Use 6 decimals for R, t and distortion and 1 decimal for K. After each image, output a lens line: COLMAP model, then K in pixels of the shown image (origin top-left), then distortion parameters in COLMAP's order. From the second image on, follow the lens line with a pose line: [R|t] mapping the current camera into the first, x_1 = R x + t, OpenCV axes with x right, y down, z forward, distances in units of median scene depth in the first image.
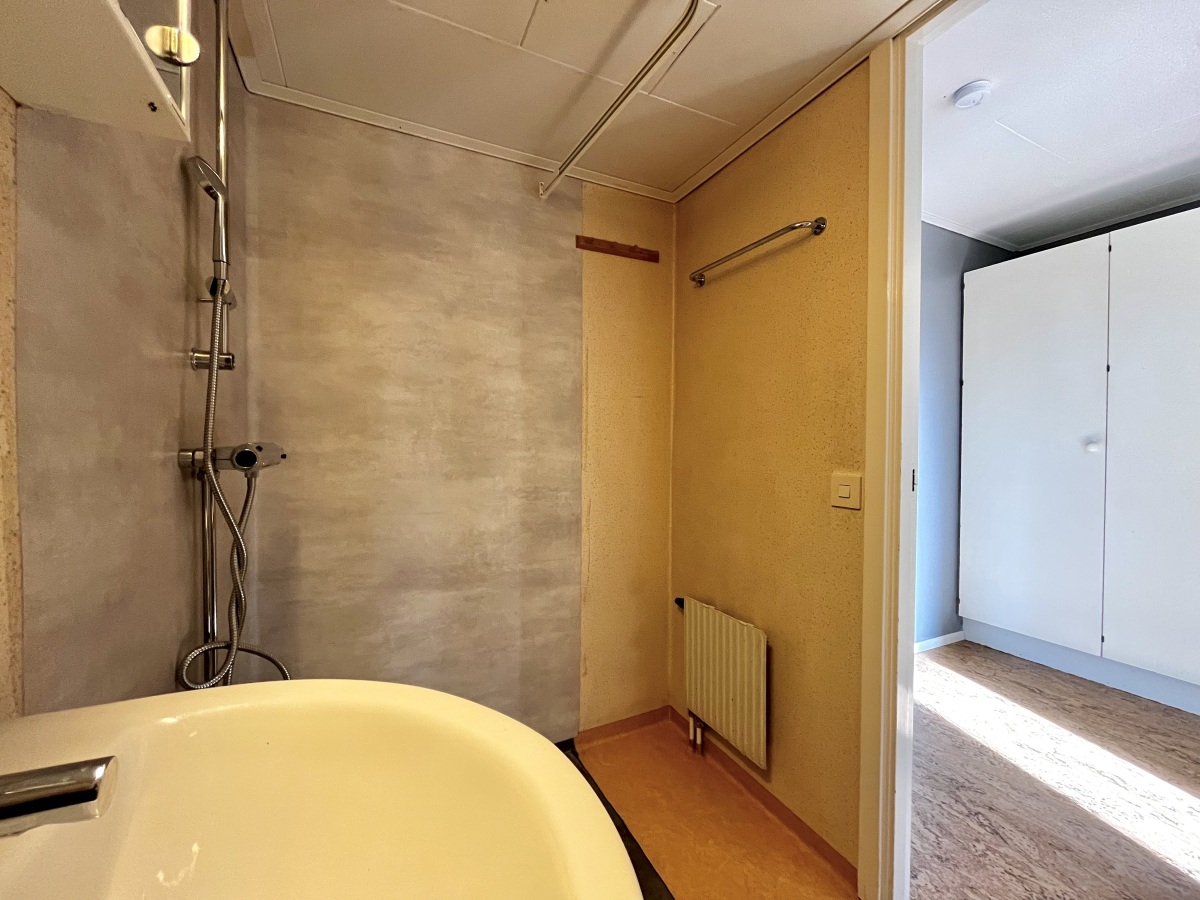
lens RADIAL K [[482.5, 0, 600.0], [0, 482.5, 450.0], [0, 0, 1]] dist [-0.001203, -0.000130]
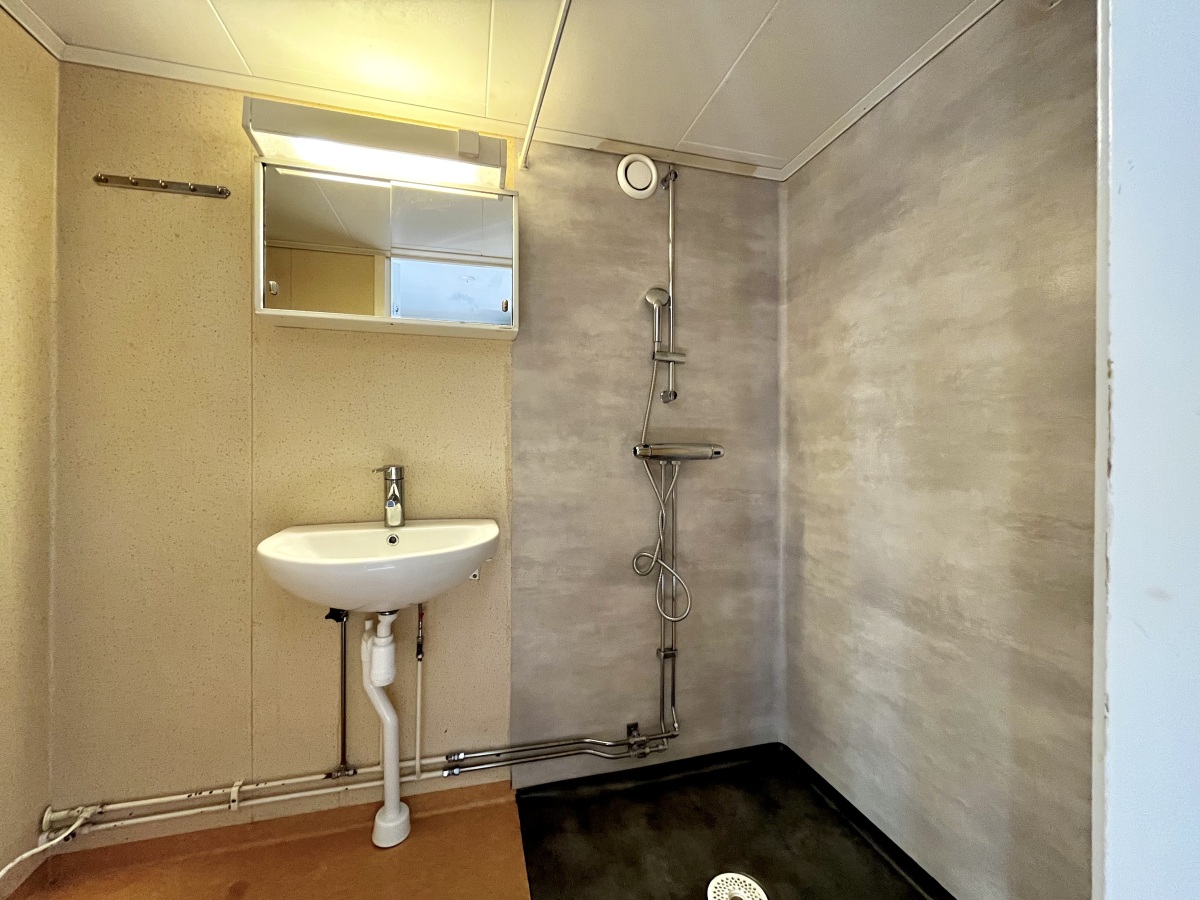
lens RADIAL K [[482.5, 0, 600.0], [0, 482.5, 450.0], [0, 0, 1]] dist [-0.001203, -0.000130]
pose [[-0.167819, -0.006162, -0.985799, 0.580994], [-0.018767, 0.999819, -0.003055, 0.011138], [0.985639, 0.017988, -0.167904, 0.640752]]
